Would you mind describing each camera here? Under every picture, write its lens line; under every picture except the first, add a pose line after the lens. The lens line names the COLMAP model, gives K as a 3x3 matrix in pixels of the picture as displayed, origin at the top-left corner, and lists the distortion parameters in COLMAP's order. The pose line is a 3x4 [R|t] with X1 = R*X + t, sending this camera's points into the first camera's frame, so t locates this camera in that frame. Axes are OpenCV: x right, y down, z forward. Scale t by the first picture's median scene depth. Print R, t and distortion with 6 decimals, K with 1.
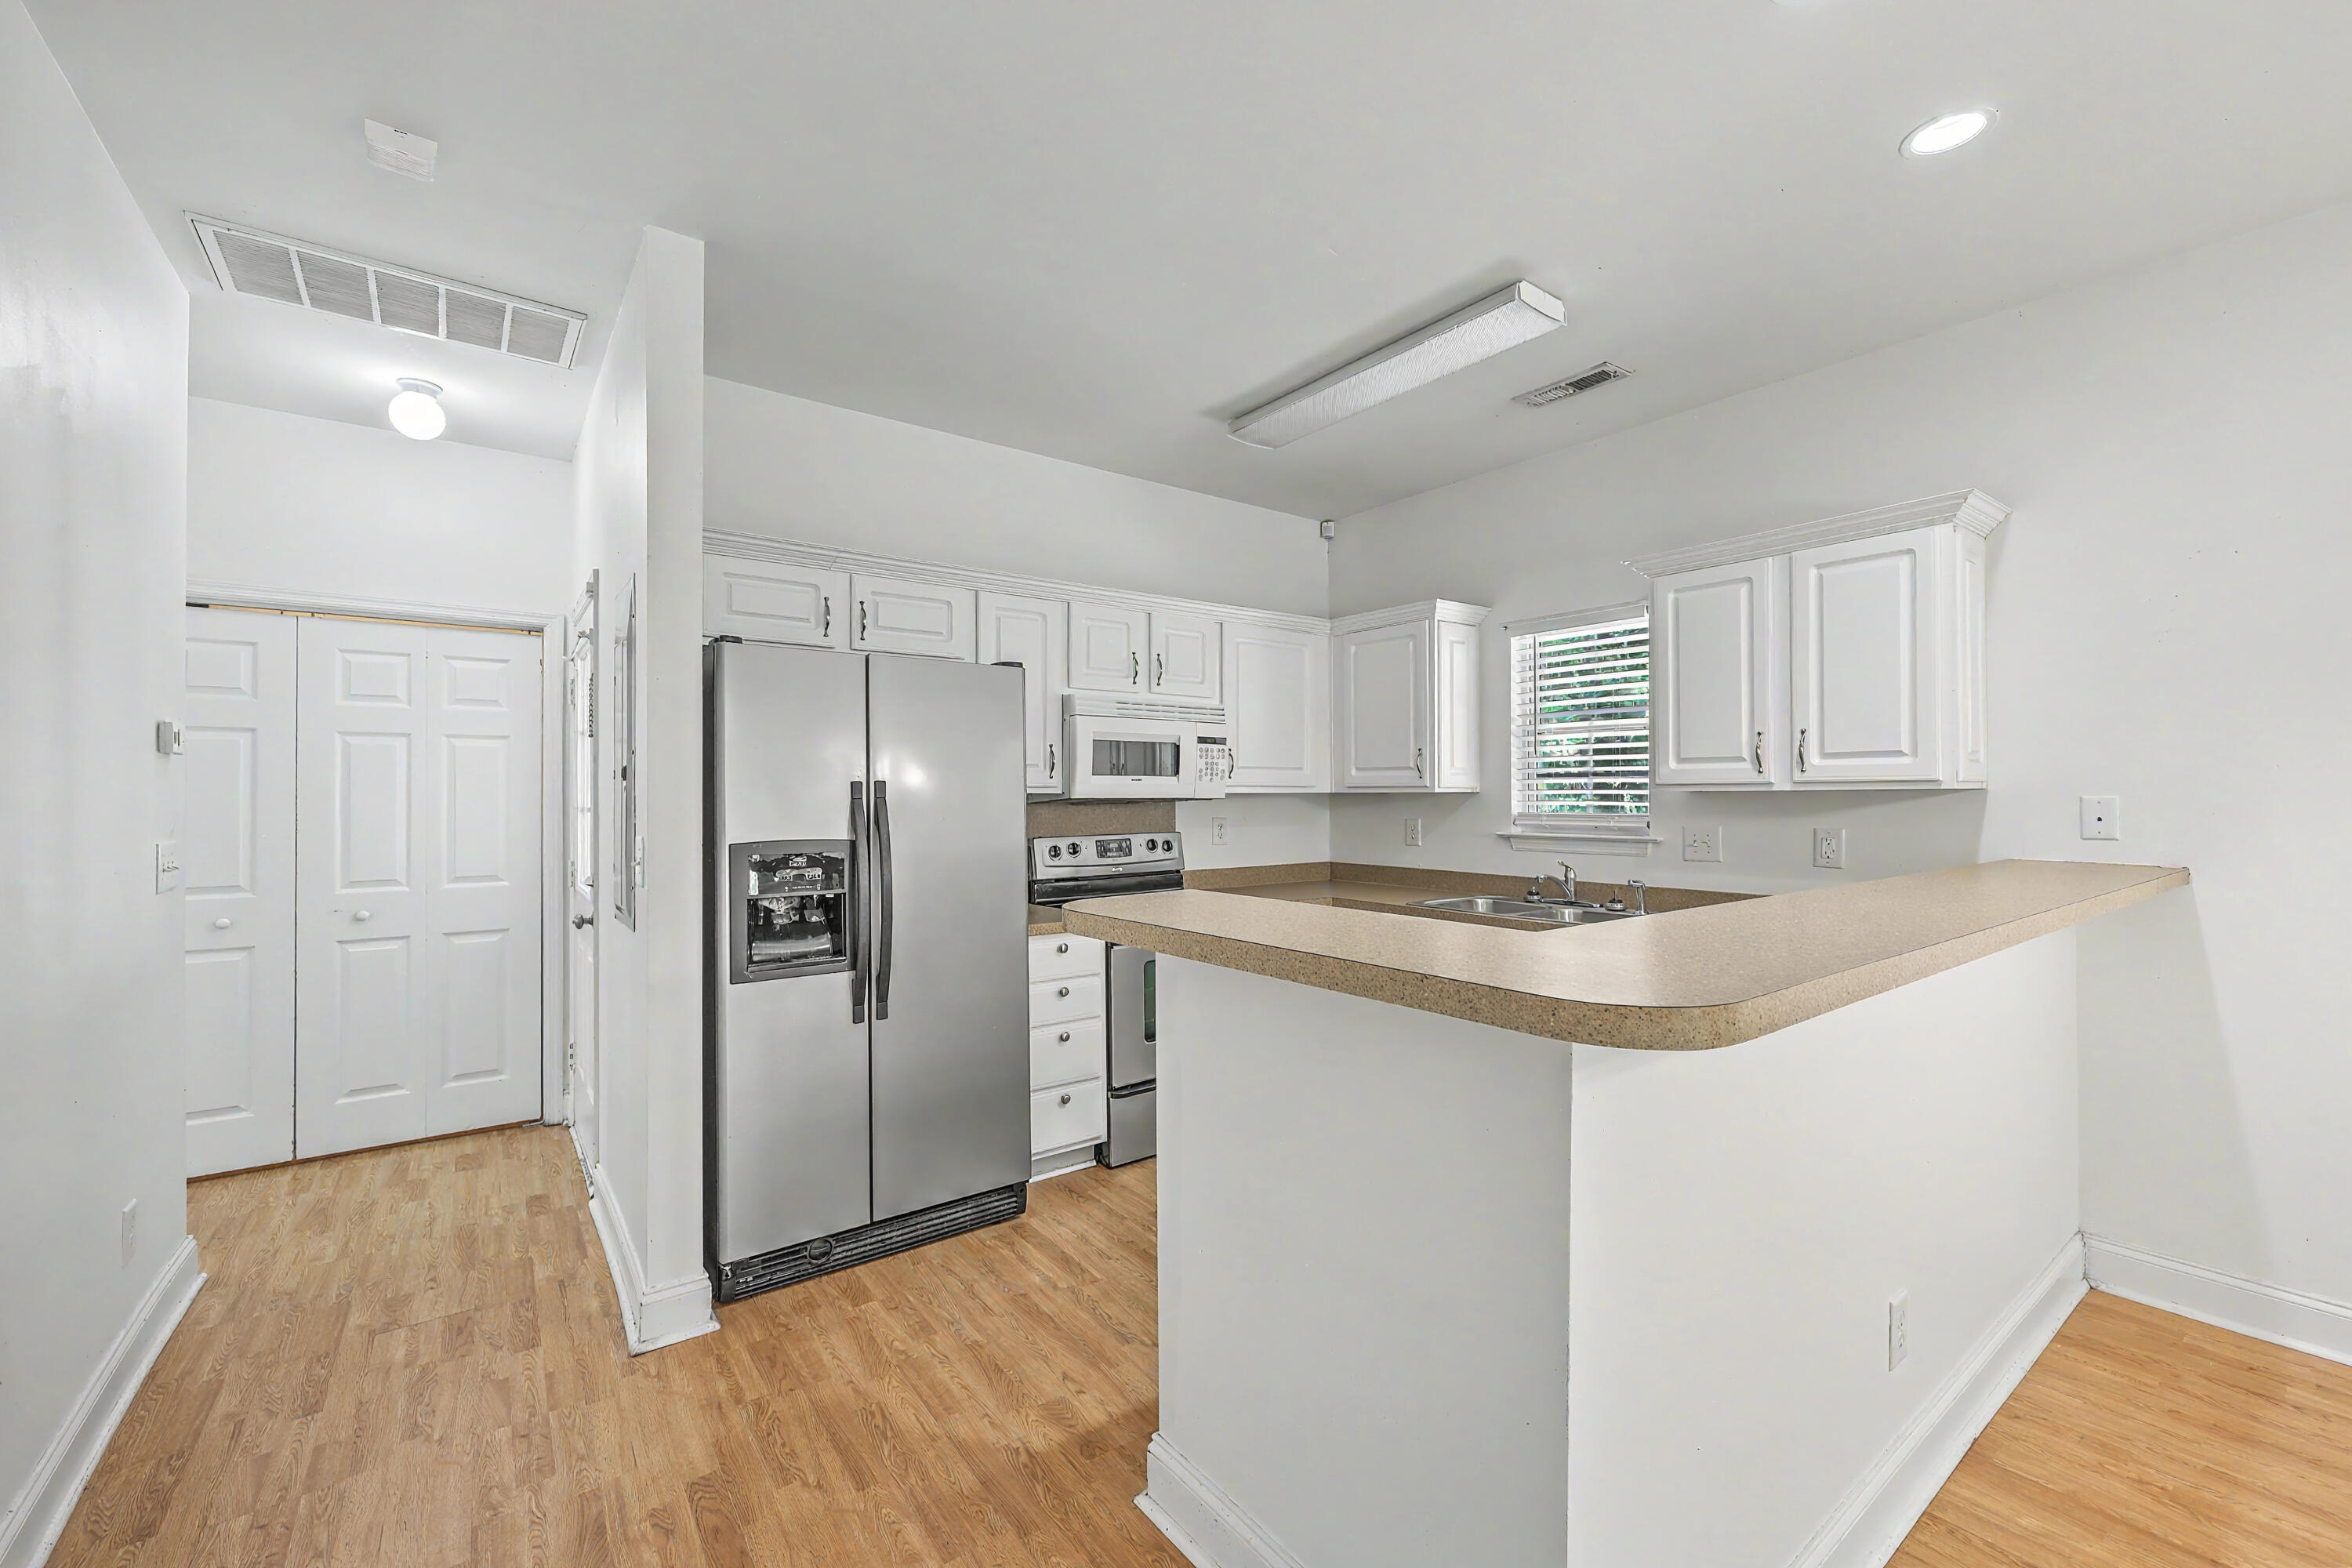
lens RADIAL K [[956.6, 0, 1149.9], [0, 956.6, 799.4], [0, 0, 1]] dist [0.002861, 0.000377]
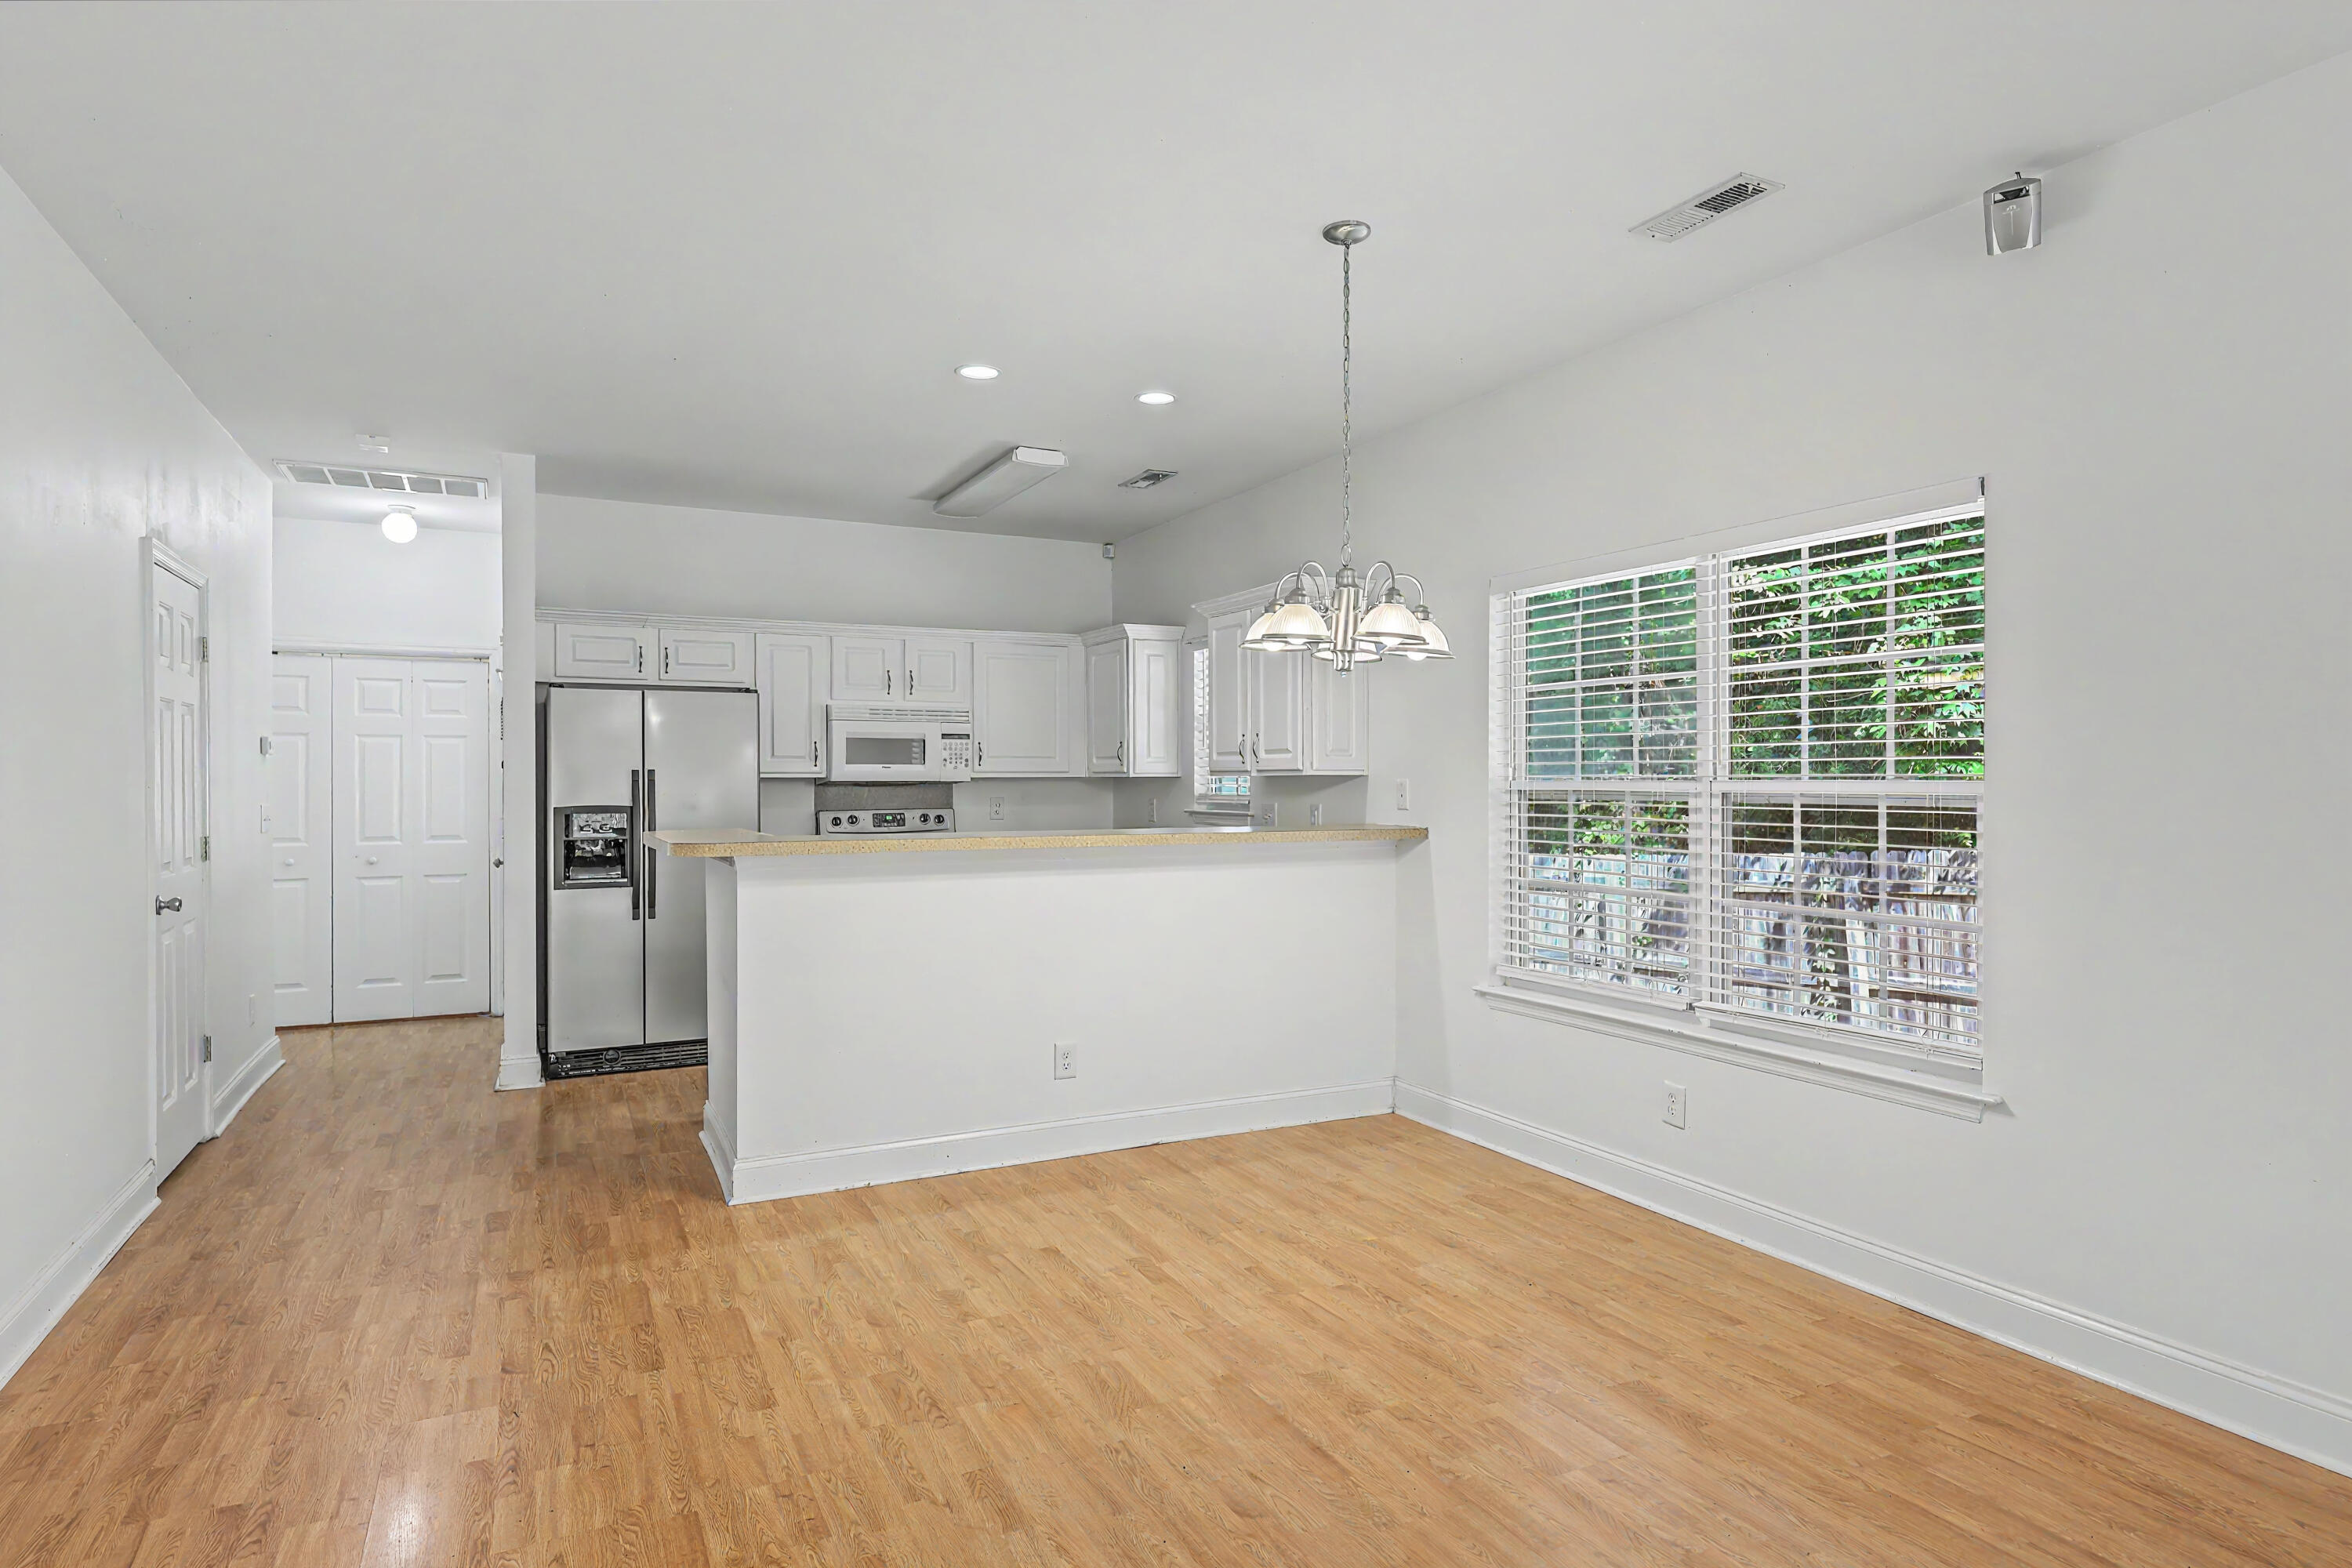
lens RADIAL K [[1343.4, 0, 1172.6], [0, 1343.4, 797.5], [0, 0, 1]] dist [0.013156, -0.000685]
pose [[0.984062, 0.004122, -0.177775, 0.818891], [-0.002256, 0.999940, 0.010699, 0.000973], [0.177809, -0.010127, 0.984013, -0.886826]]
